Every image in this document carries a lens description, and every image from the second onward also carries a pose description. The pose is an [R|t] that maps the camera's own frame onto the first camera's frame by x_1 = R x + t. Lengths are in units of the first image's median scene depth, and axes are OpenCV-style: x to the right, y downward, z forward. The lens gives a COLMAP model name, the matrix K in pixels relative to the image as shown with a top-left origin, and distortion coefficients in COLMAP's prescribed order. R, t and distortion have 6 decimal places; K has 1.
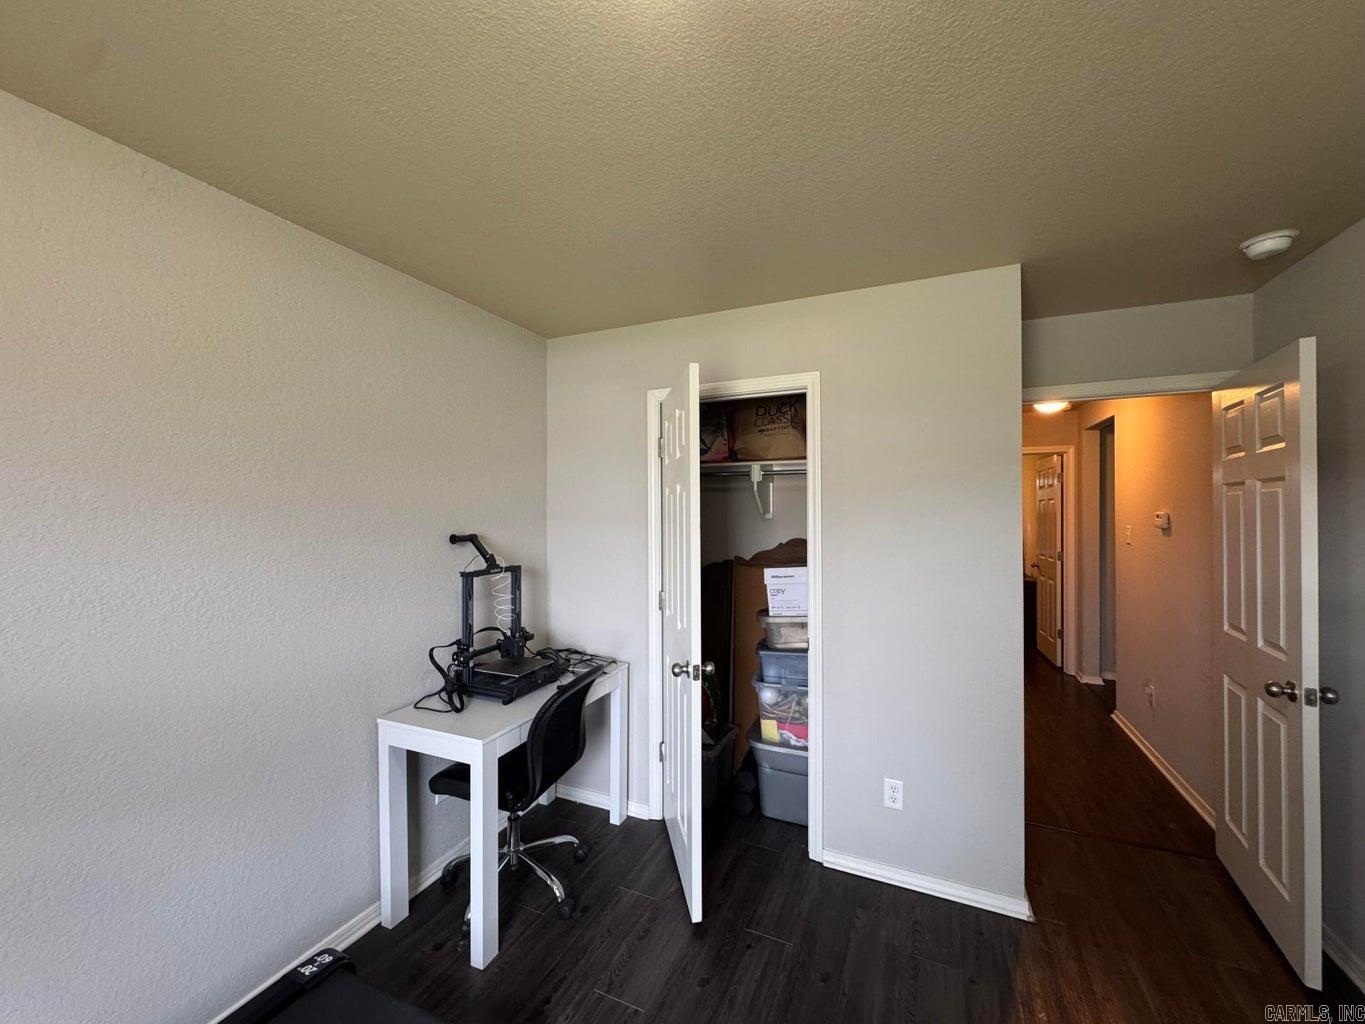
lens RADIAL K [[540.5, 0, 682.2], [0, 540.5, 513.7], [0, 0, 1]] dist [-0.000765, 0.000499]
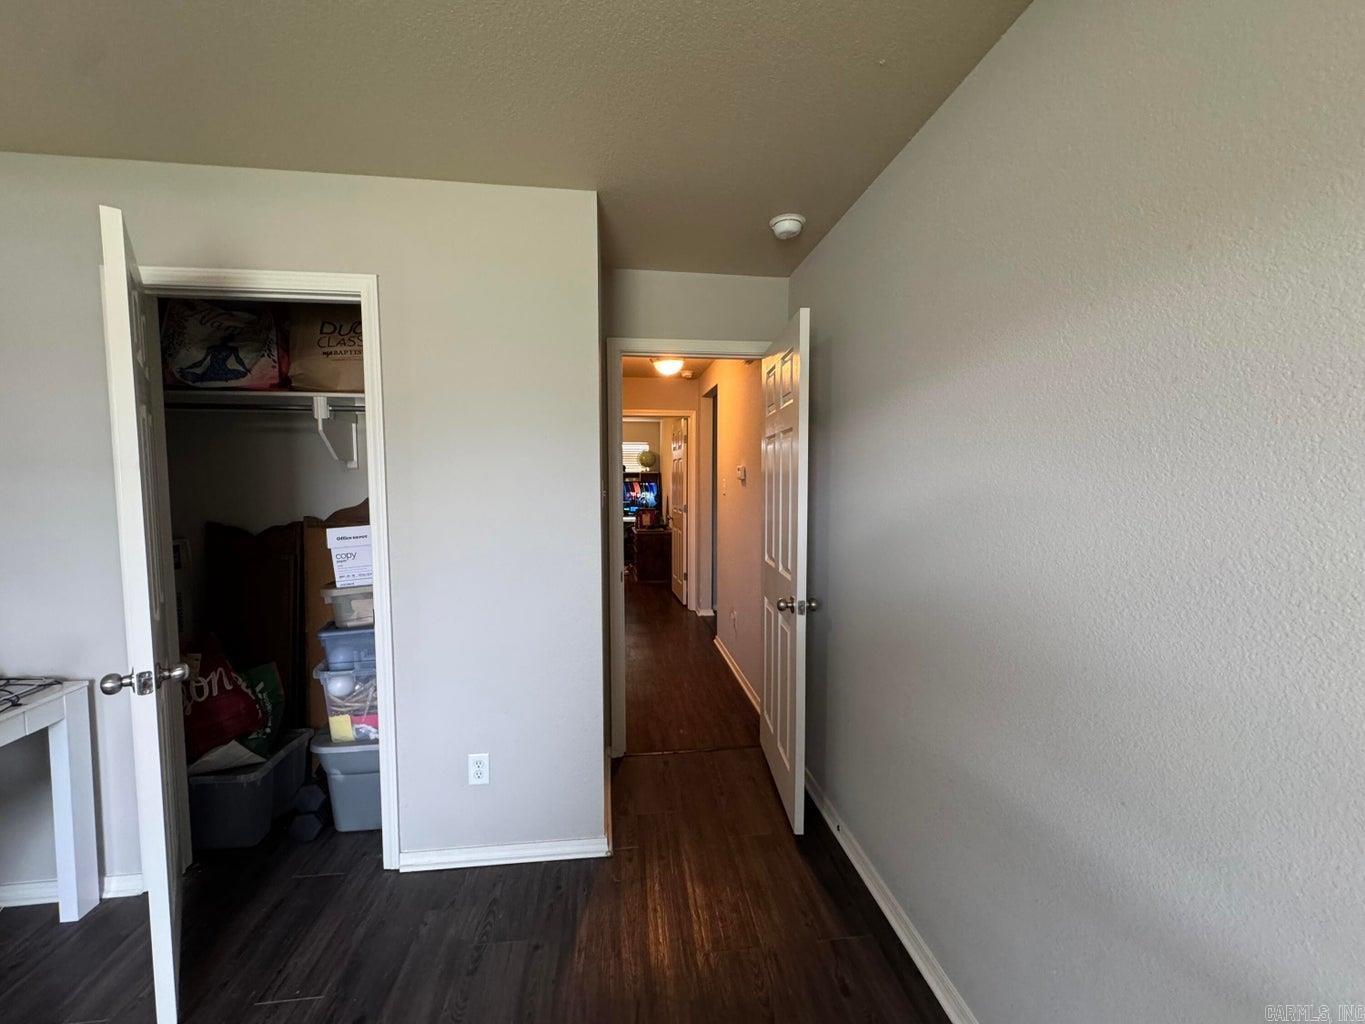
lens RADIAL K [[540.5, 0, 677.6], [0, 540.5, 515.0], [0, 0, 1]] dist [-0.000765, 0.000499]
pose [[0.856485, -0.035471, 0.514951, 0.196748], [0.000996, 0.997748, 0.067072, 0.031149], [-0.516170, -0.056934, 0.854592, 0.072160]]
